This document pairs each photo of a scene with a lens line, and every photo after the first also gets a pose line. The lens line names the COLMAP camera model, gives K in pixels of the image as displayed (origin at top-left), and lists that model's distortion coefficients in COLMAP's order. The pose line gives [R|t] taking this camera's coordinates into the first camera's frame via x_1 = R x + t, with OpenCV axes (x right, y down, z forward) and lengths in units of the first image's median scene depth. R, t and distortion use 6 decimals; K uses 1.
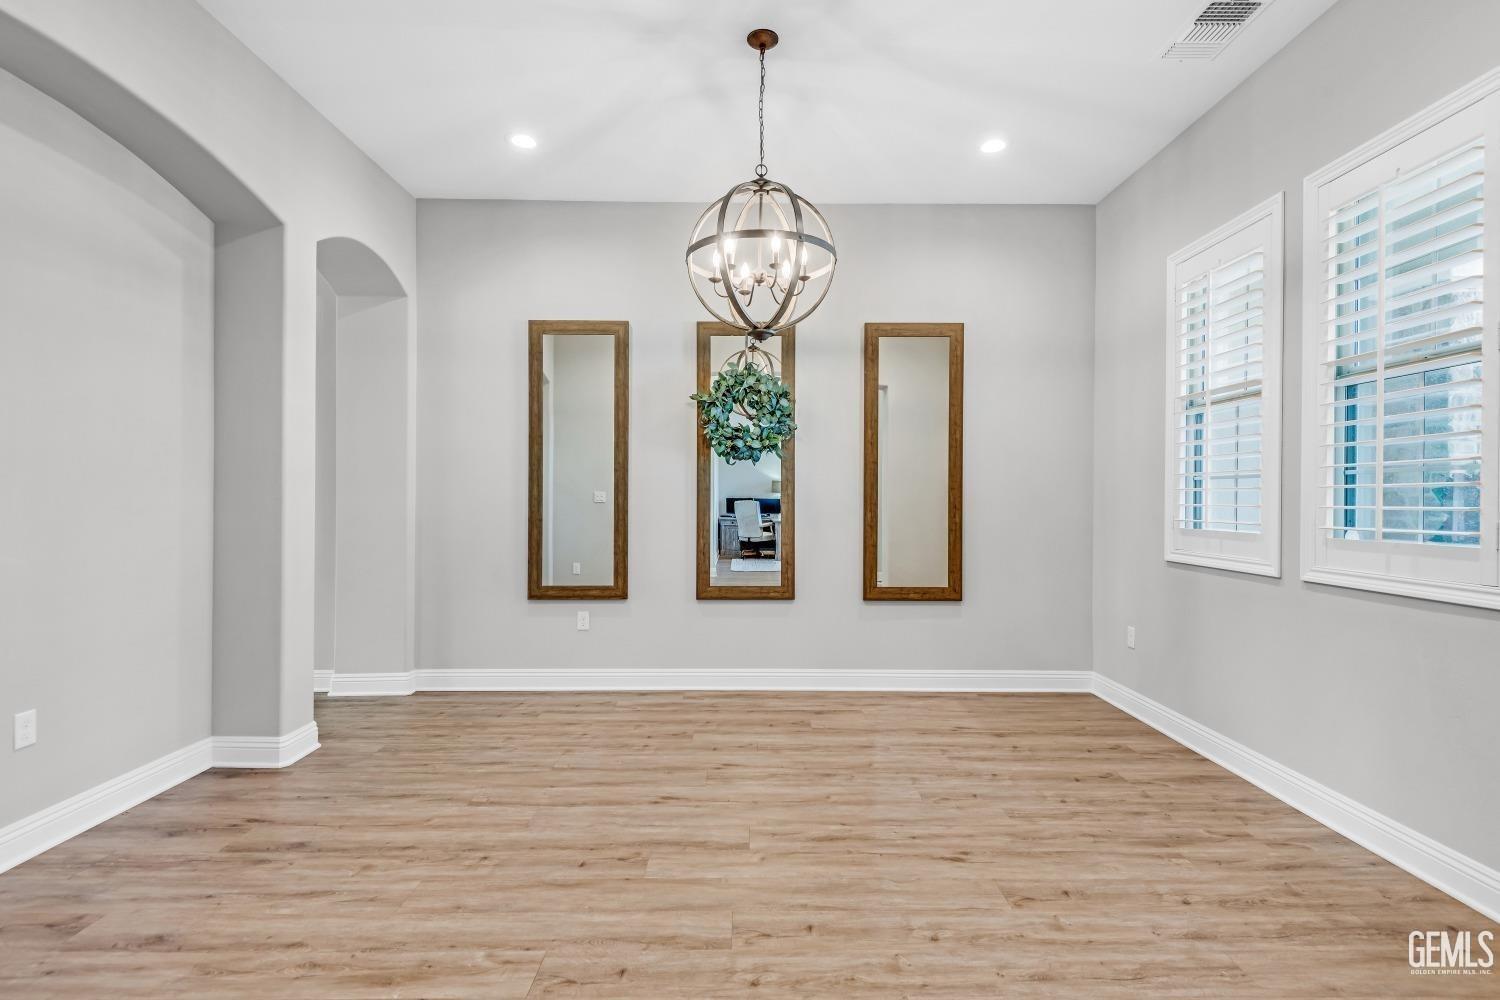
lens RADIAL K [[770.6, 0, 755.9], [0, 770.6, 499.6], [0, 0, 1]] dist [0.040748, -0.025067]
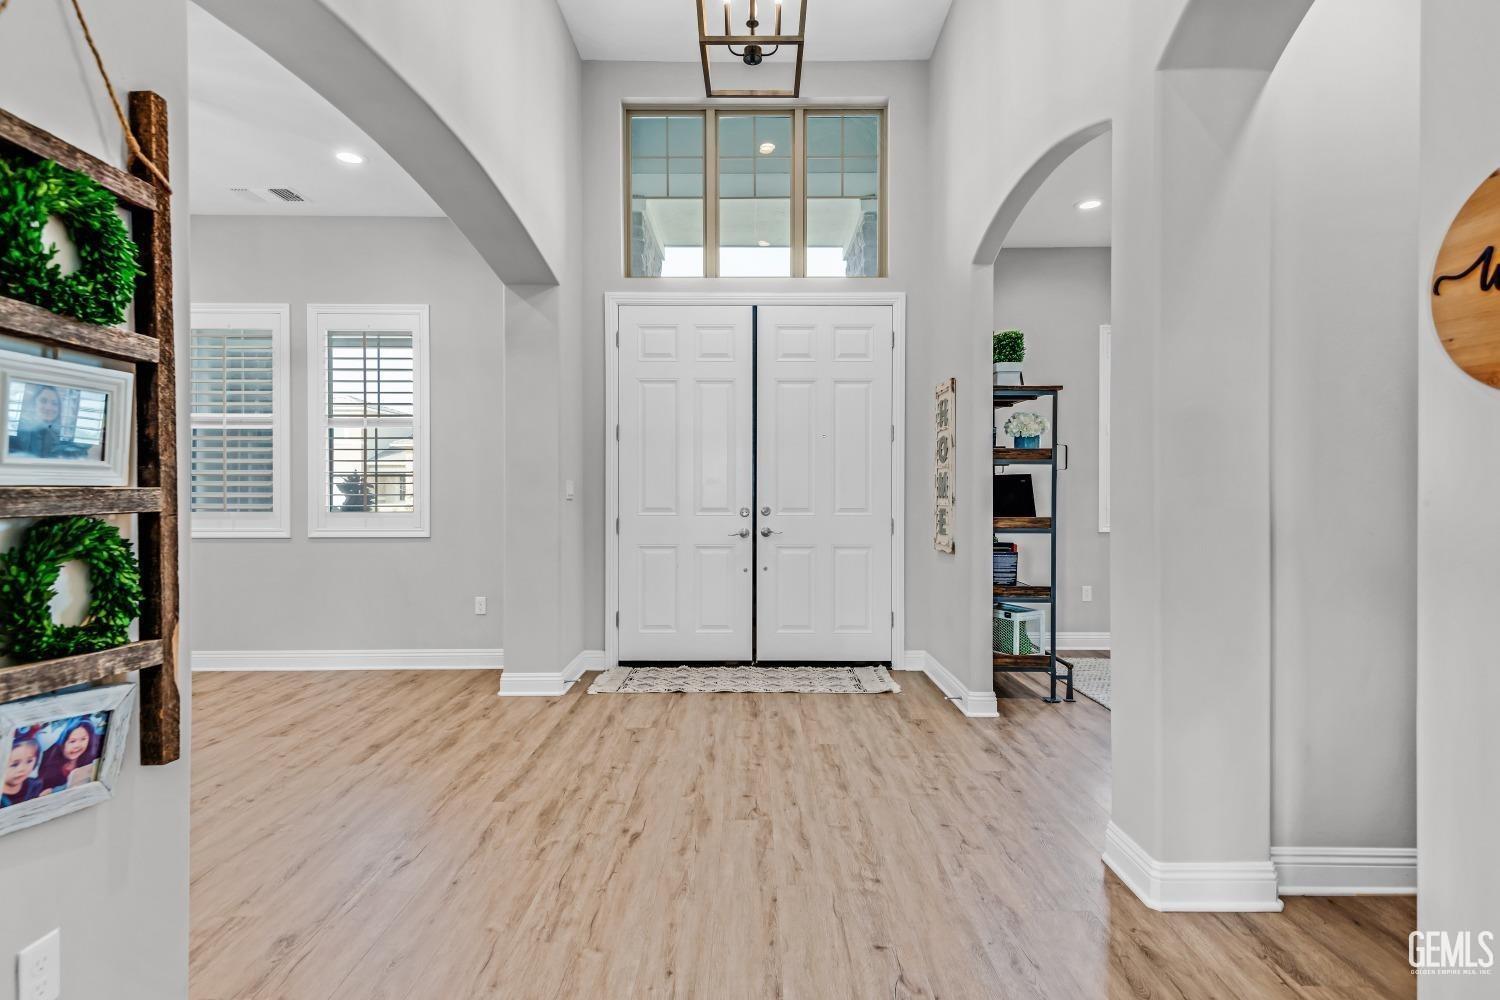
lens RADIAL K [[770.6, 0, 755.9], [0, 770.6, 499.6], [0, 0, 1]] dist [0.040748, -0.025067]
pose [[-0.010324, -0.006629, 0.999925, -1.119093], [0.002646, 0.999974, 0.006656, 0.010317], [-0.999943, 0.002715, -0.010306, 0.012653]]
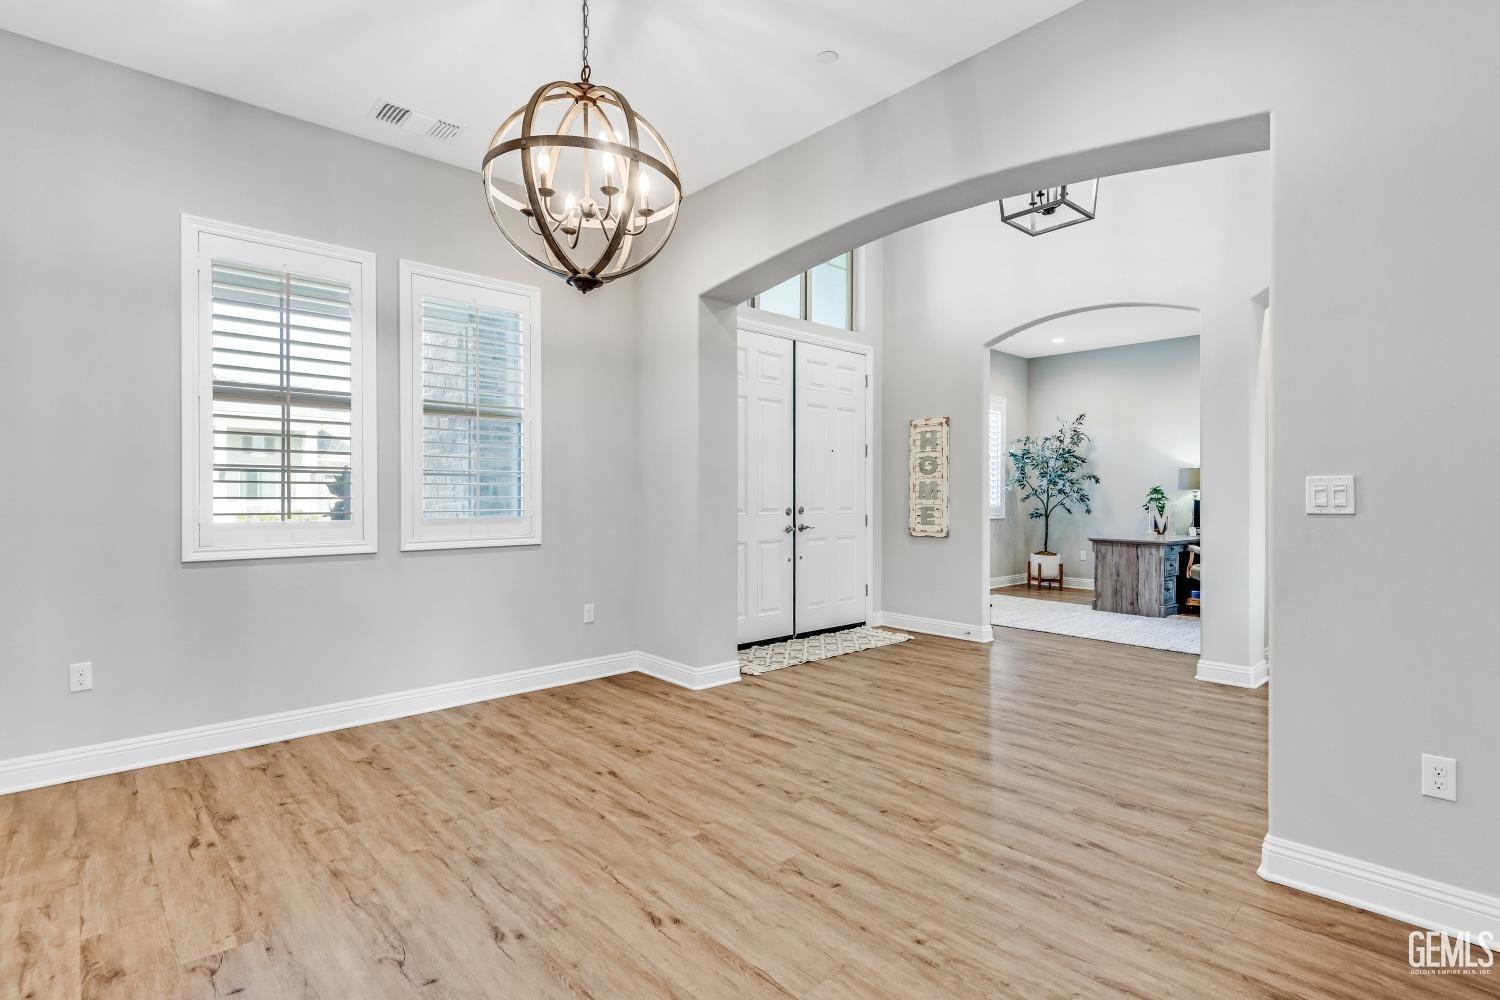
lens RADIAL K [[770.6, 0, 755.9], [0, 770.6, 499.6], [0, 0, 1]] dist [0.040748, -0.025067]
pose [[-0.703588, -0.010849, 0.710525, -0.779007], [-0.003054, 0.999920, 0.012244, -0.008449], [-0.710601, 0.006445, -0.703565, 1.644692]]
